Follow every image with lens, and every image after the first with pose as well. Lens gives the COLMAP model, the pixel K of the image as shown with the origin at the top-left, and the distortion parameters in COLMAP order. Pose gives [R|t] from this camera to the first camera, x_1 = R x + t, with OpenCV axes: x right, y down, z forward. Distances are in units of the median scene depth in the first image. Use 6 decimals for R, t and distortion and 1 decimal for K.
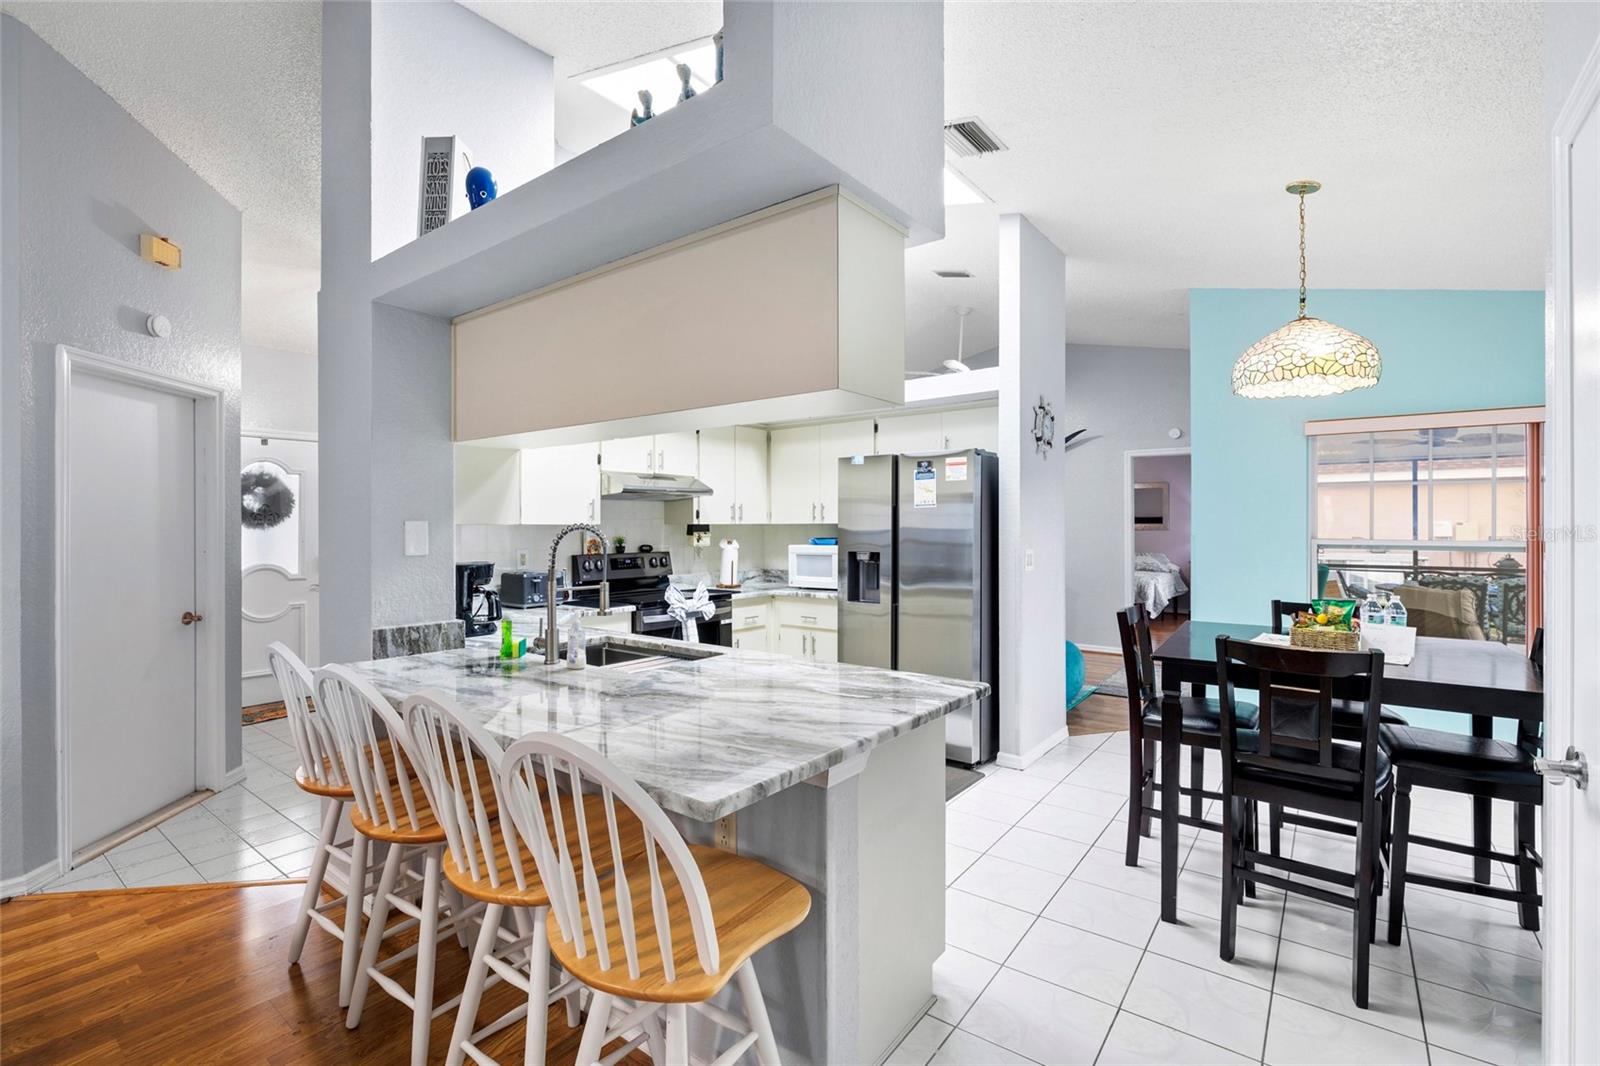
lens RADIAL K [[722.7, 0, 795.1], [0, 722.7, 532.0], [0, 0, 1]] dist [-0.004126, 0.001425]
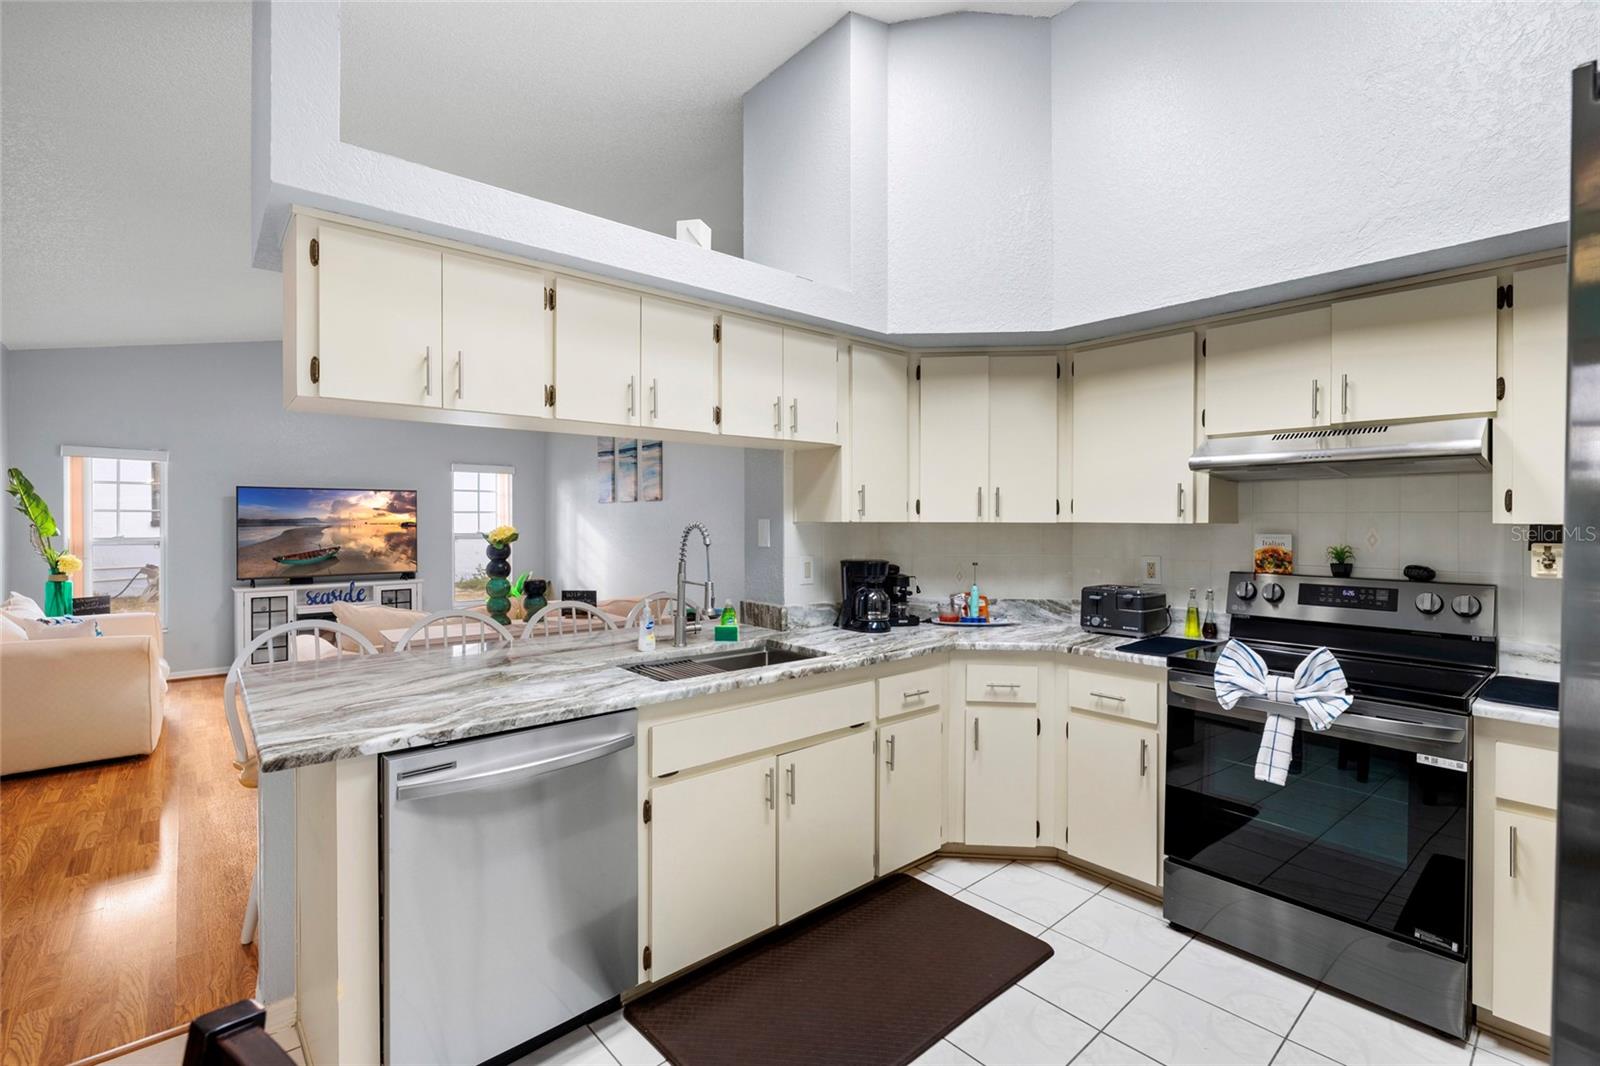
lens RADIAL K [[722.7, 0, 798.9], [0, 722.7, 526.1], [0, 0, 1]] dist [-0.004126, 0.001425]
pose [[-0.200308, 0.008200, -0.979699, 0.408999], [-0.011249, 0.999880, 0.010669, -0.010662], [0.979668, 0.013158, -0.200192, 0.788328]]
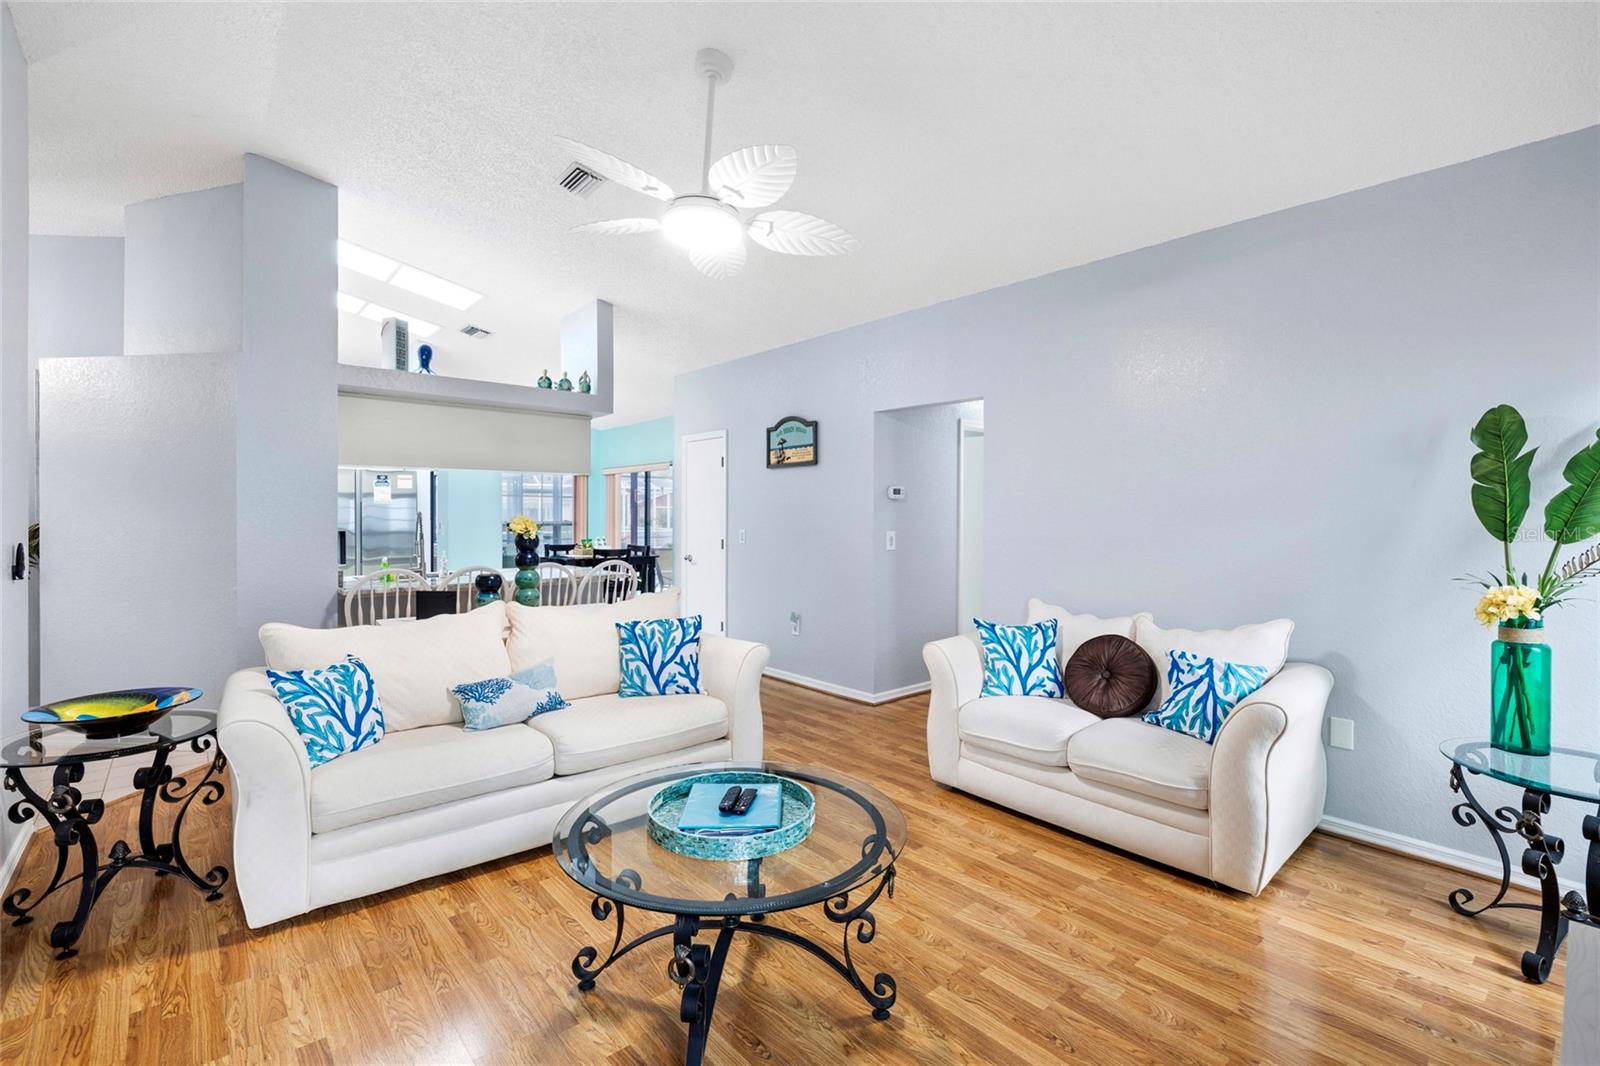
lens RADIAL K [[722.7, 0, 806.4], [0, 722.7, 519.3], [0, 0, 1]] dist [-0.004126, 0.001425]
pose [[0.197173, -0.000786, 0.980368, -1.203657], [0.007798, 0.999969, -0.000767, 0.011448], [-0.980338, 0.007797, 0.197173, -0.271277]]
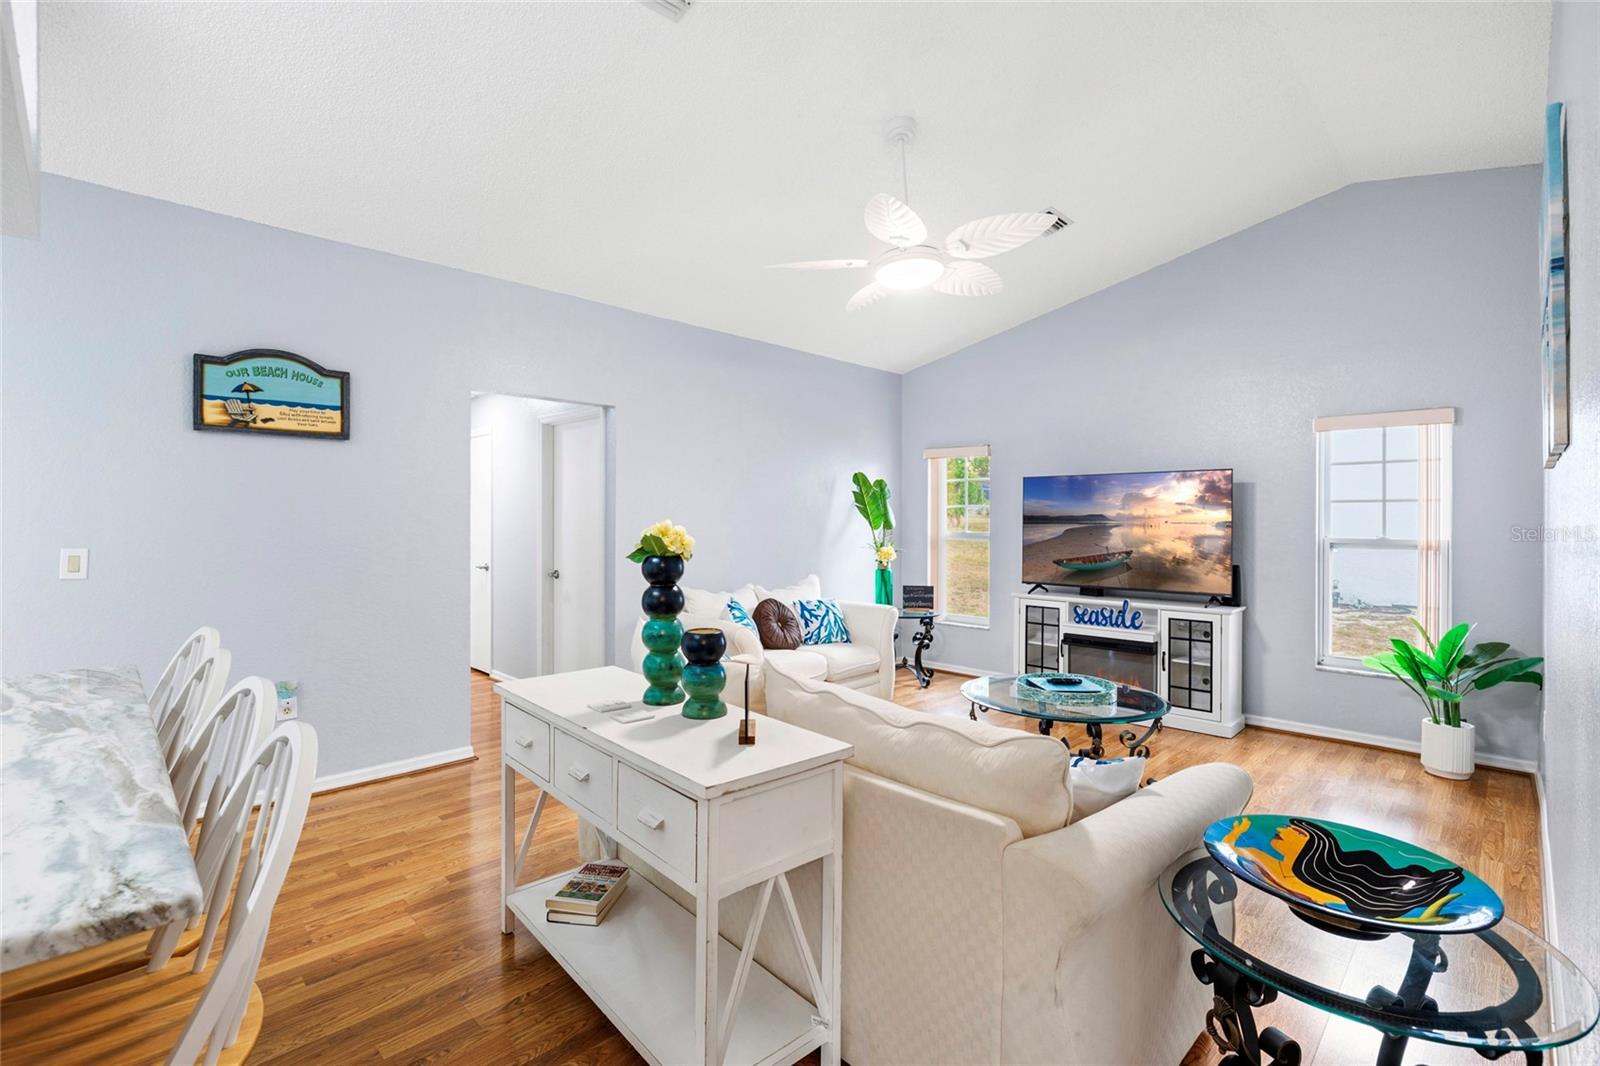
lens RADIAL K [[722.7, 0, 791.5], [0, 722.7, 517.8], [0, 0, 1]] dist [-0.004126, 0.001425]
pose [[-0.991800, 0.001857, 0.127788, -0.555338], [0.002966, 0.999960, 0.008492, -0.002819], [-0.127767, 0.008801, -0.991765, 0.718266]]
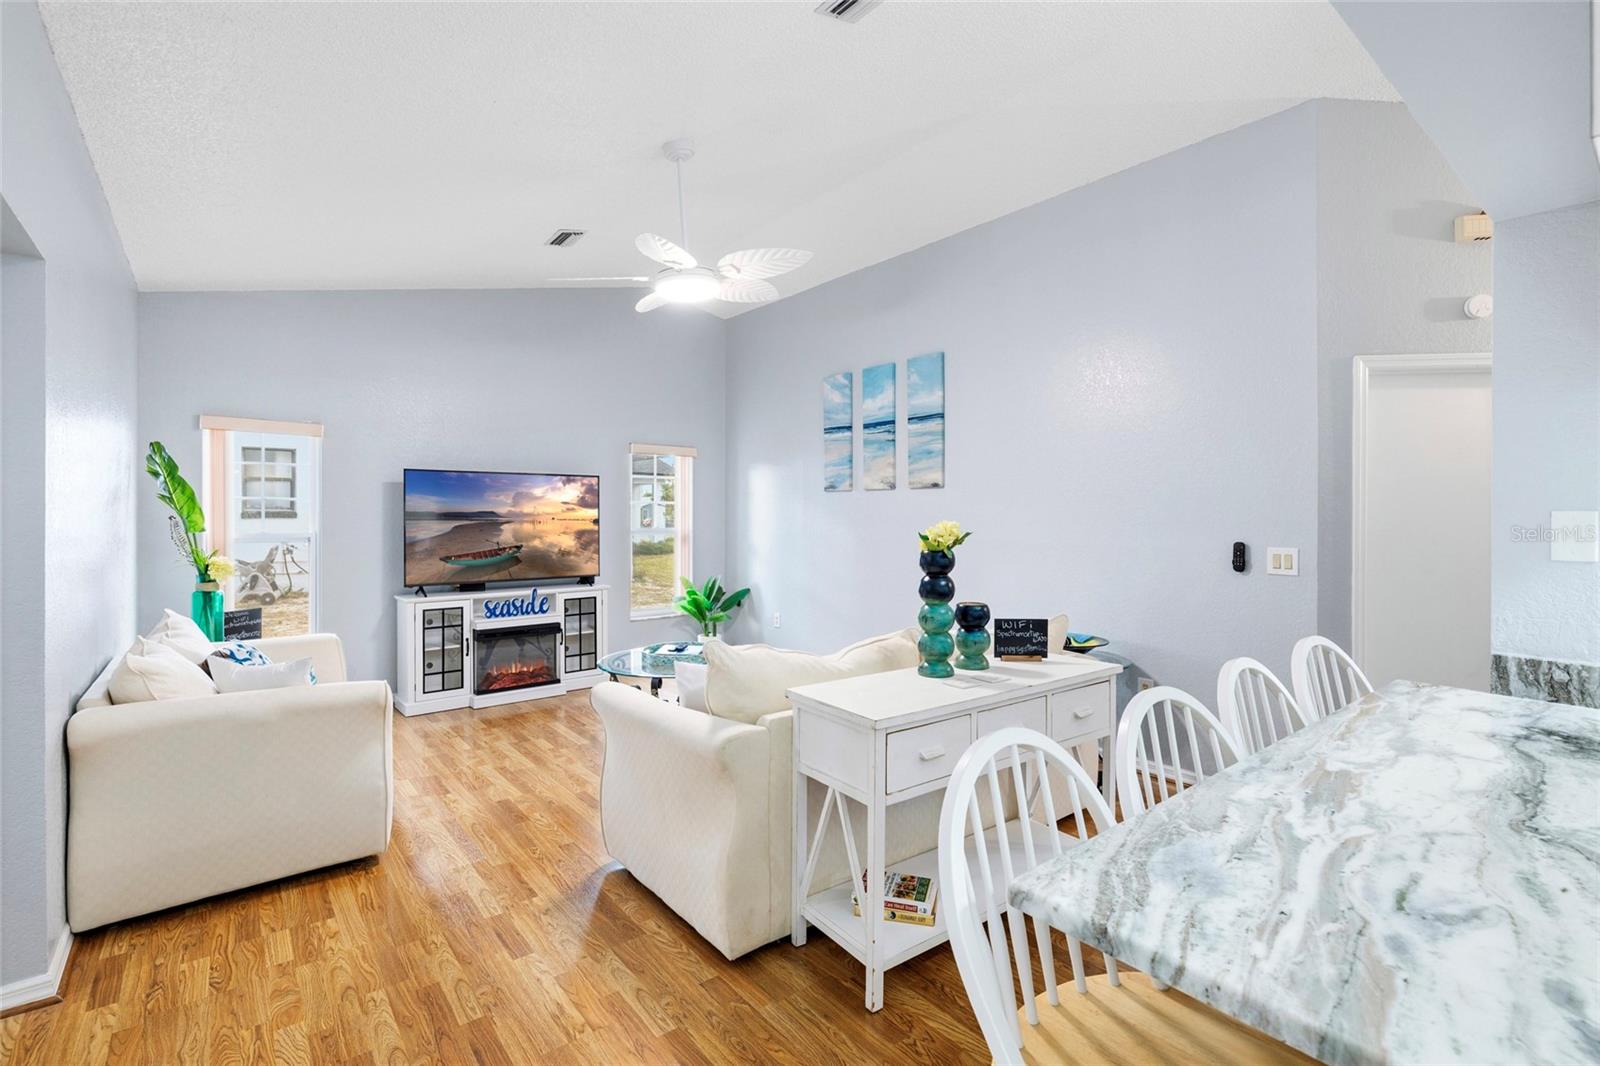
lens RADIAL K [[722.7, 0, 802.6], [0, 722.7, 527.7], [0, 0, 1]] dist [-0.004126, 0.001425]
pose [[-0.232193, 0.018290, -0.972498, 0.186993], [-0.013170, 0.999672, 0.021946, -0.002841], [0.972581, 0.017904, -0.231876, 0.267930]]
